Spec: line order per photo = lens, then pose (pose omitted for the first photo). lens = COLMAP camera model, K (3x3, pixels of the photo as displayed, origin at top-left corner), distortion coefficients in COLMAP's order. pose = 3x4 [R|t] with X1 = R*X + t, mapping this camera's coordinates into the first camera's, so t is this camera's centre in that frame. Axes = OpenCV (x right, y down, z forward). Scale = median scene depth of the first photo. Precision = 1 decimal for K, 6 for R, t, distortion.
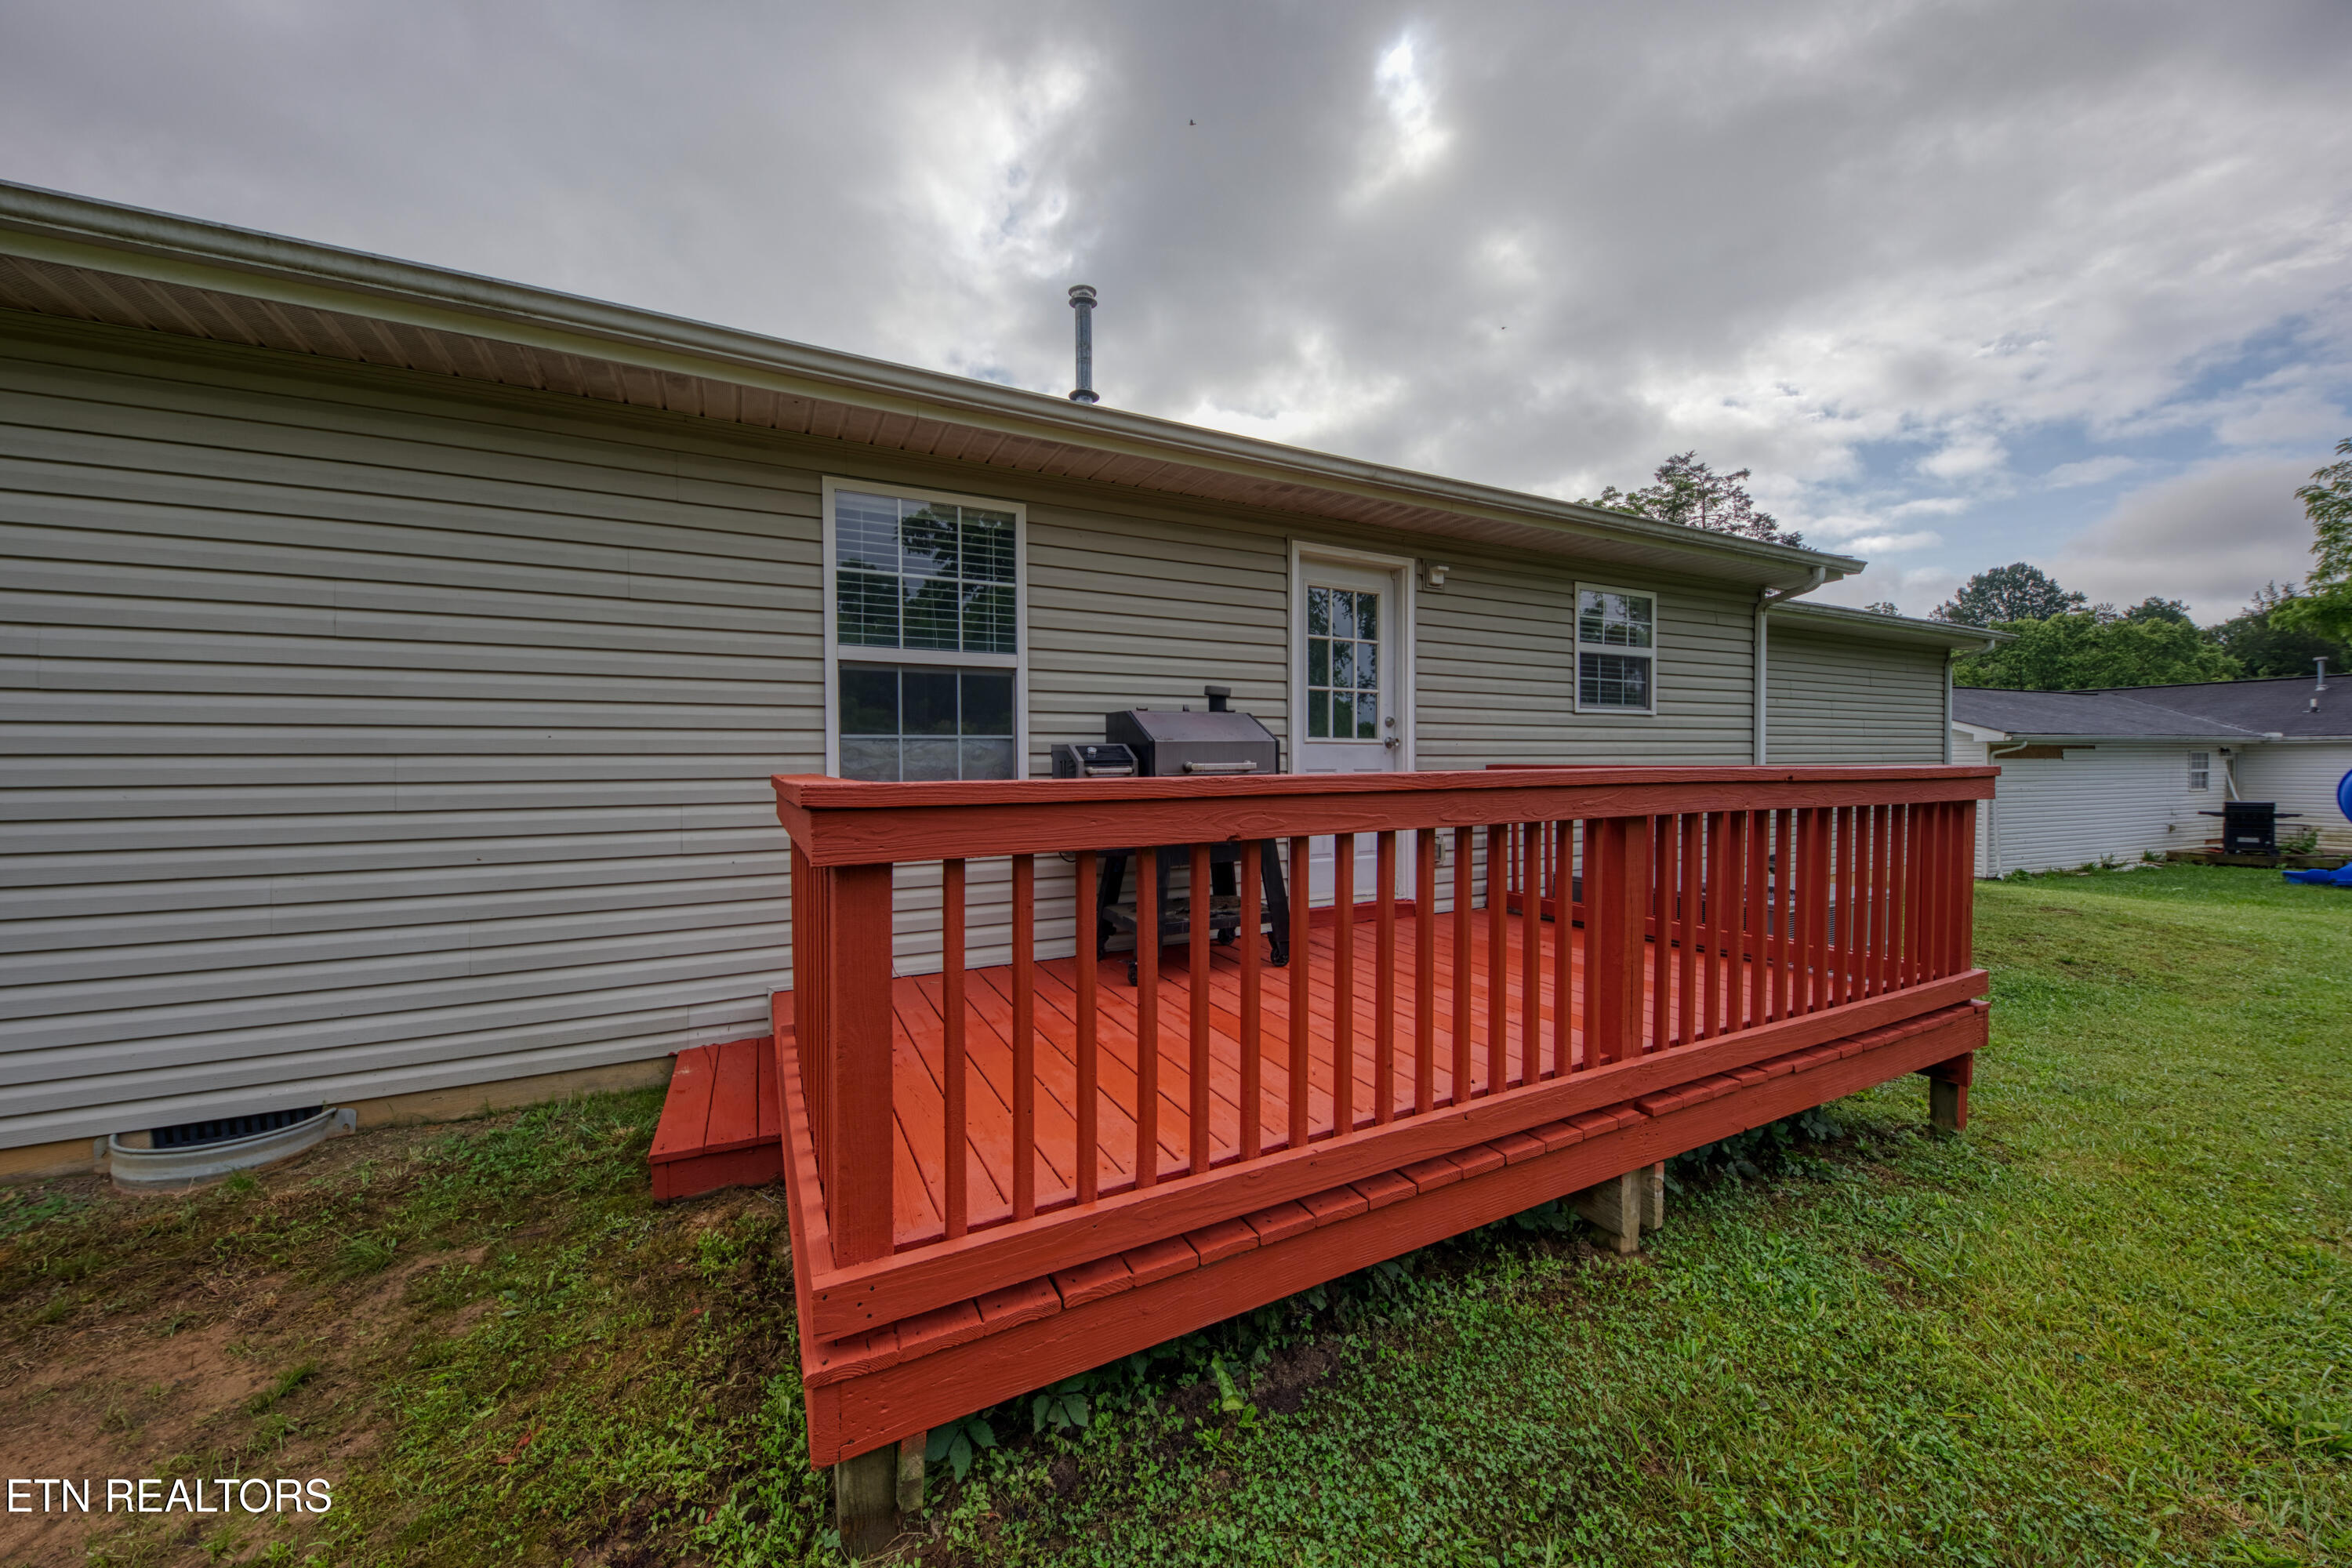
lens RADIAL K [[840.7, 0, 1207.3], [0, 840.7, 767.6], [0, 0, 1]] dist [0.000007, -0.000080]
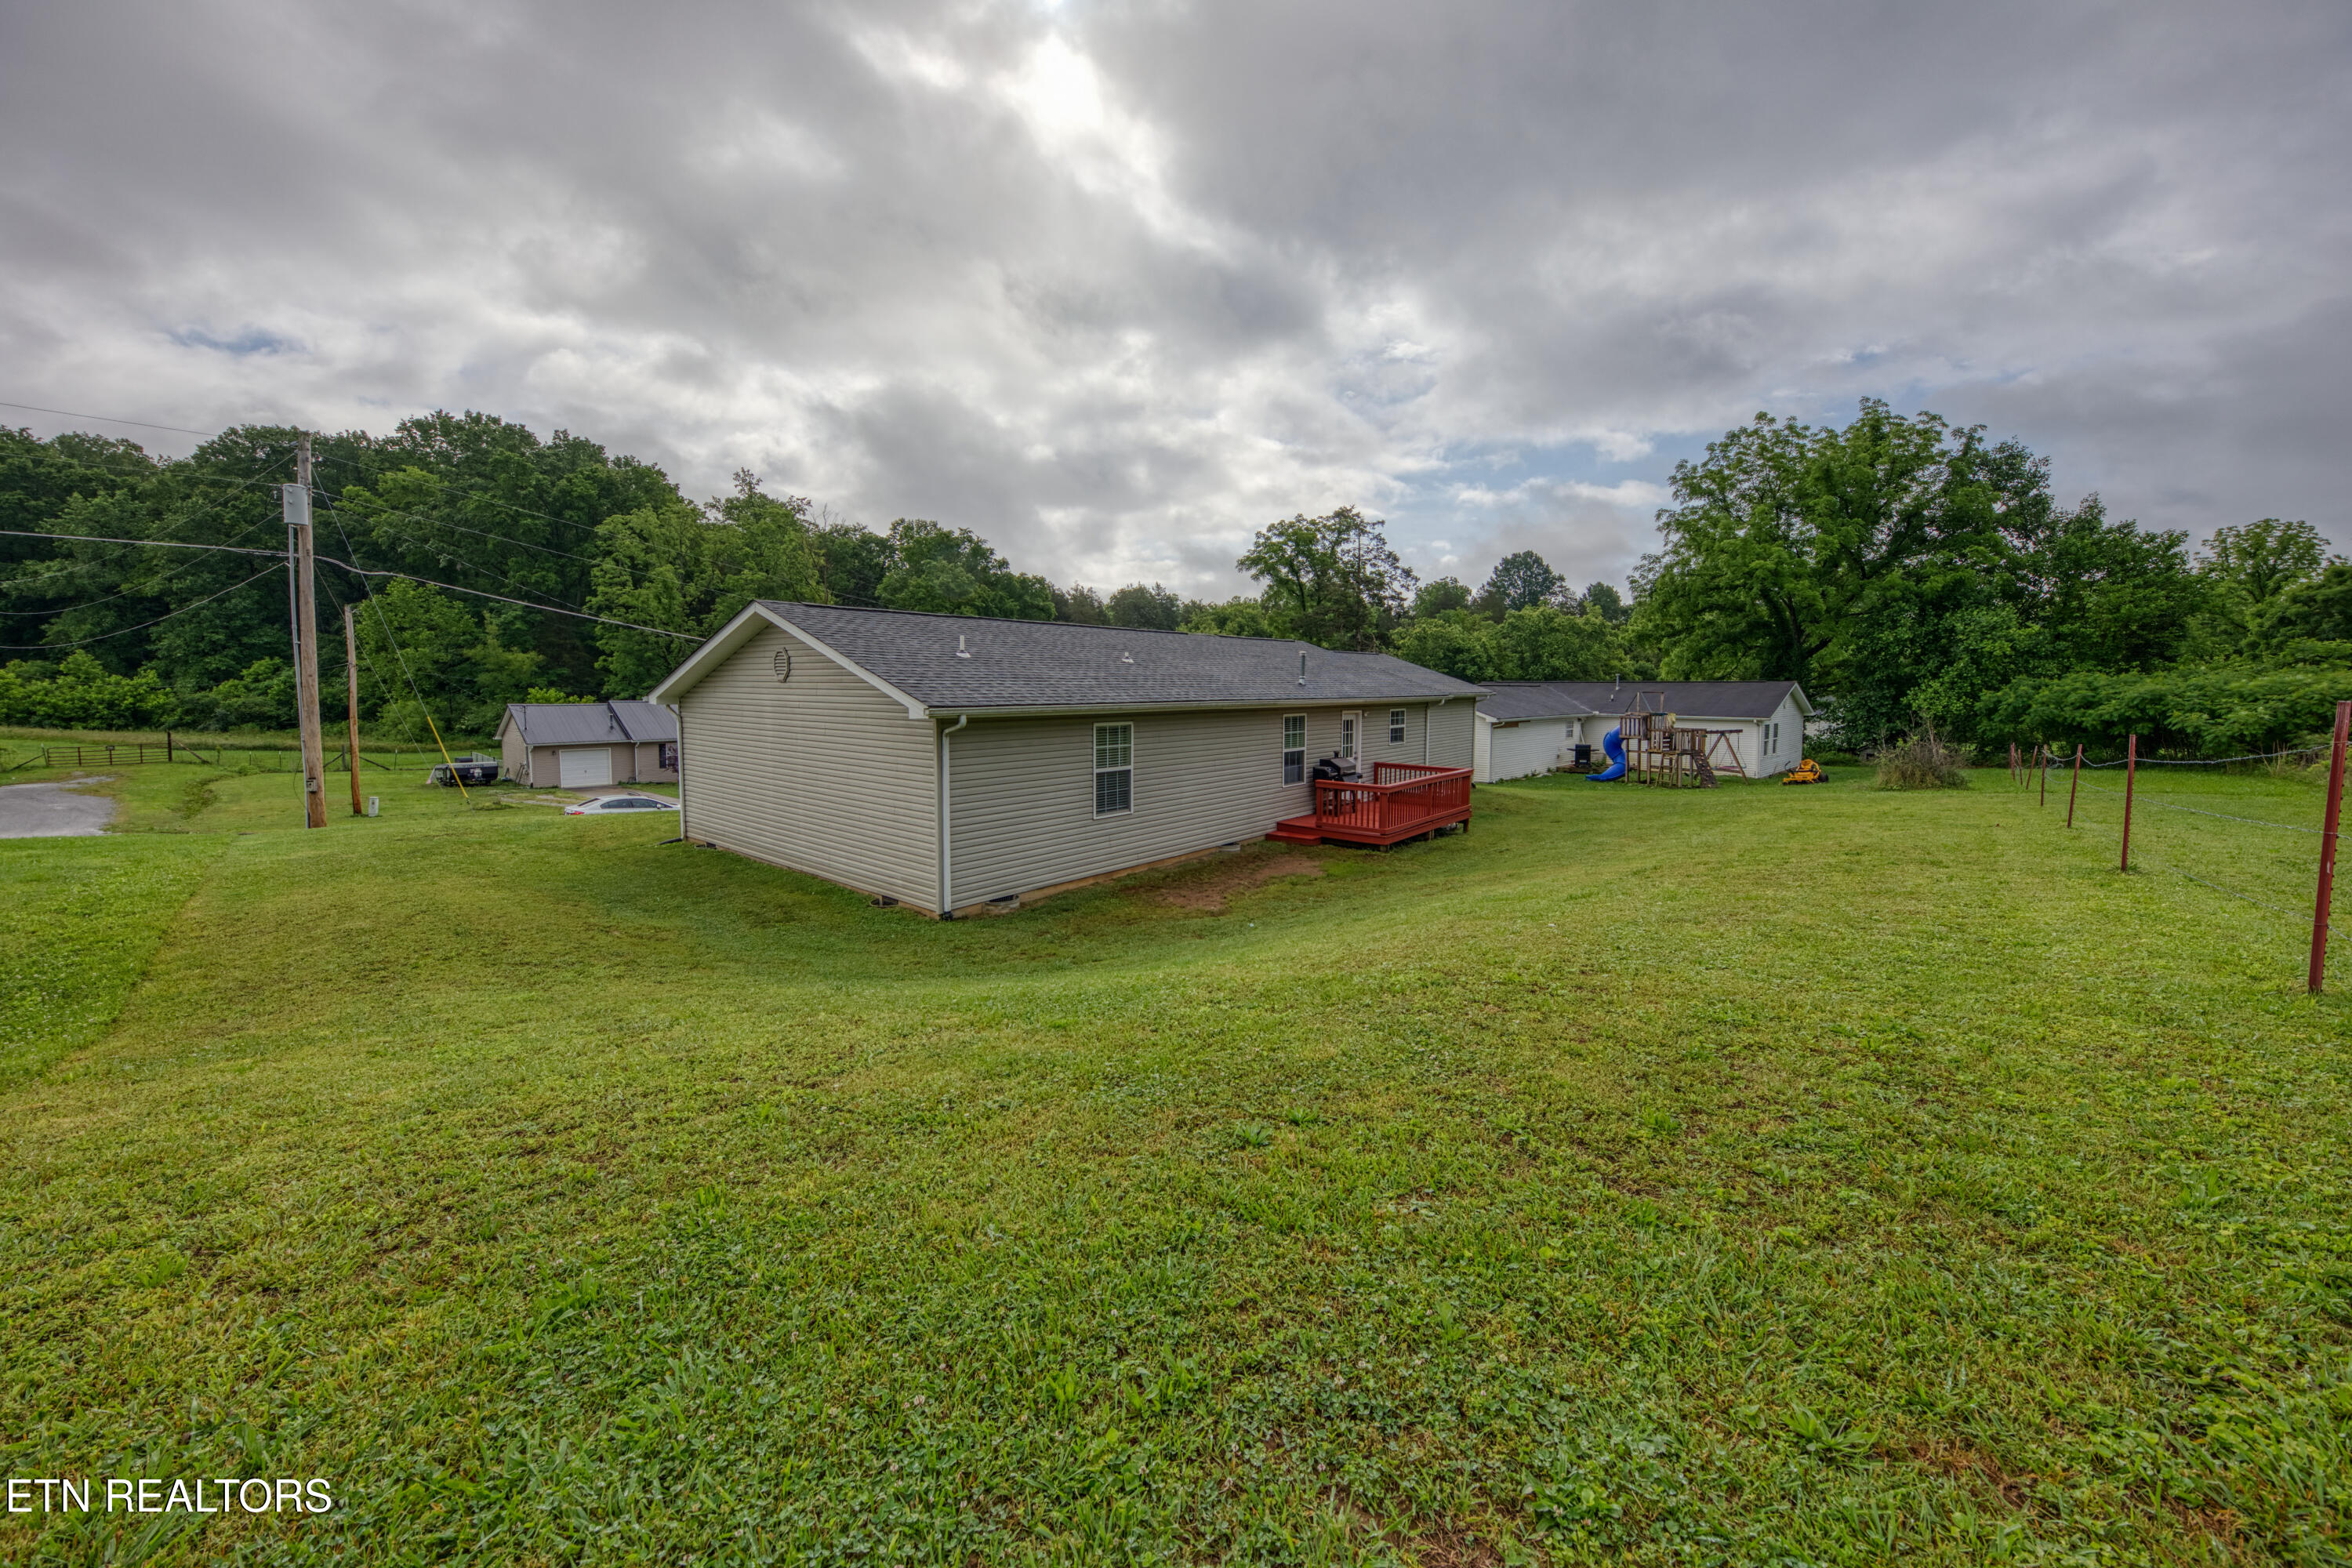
lens RADIAL K [[840.7, 0, 1207.3], [0, 840.7, 767.6], [0, 0, 1]] dist [0.000007, -0.000080]
pose [[0.918677, -0.023907, 0.394285, -0.504677], [-0.014621, 0.995425, 0.094423, -0.087487], [-0.394738, -0.092509, 0.914125, -0.593028]]
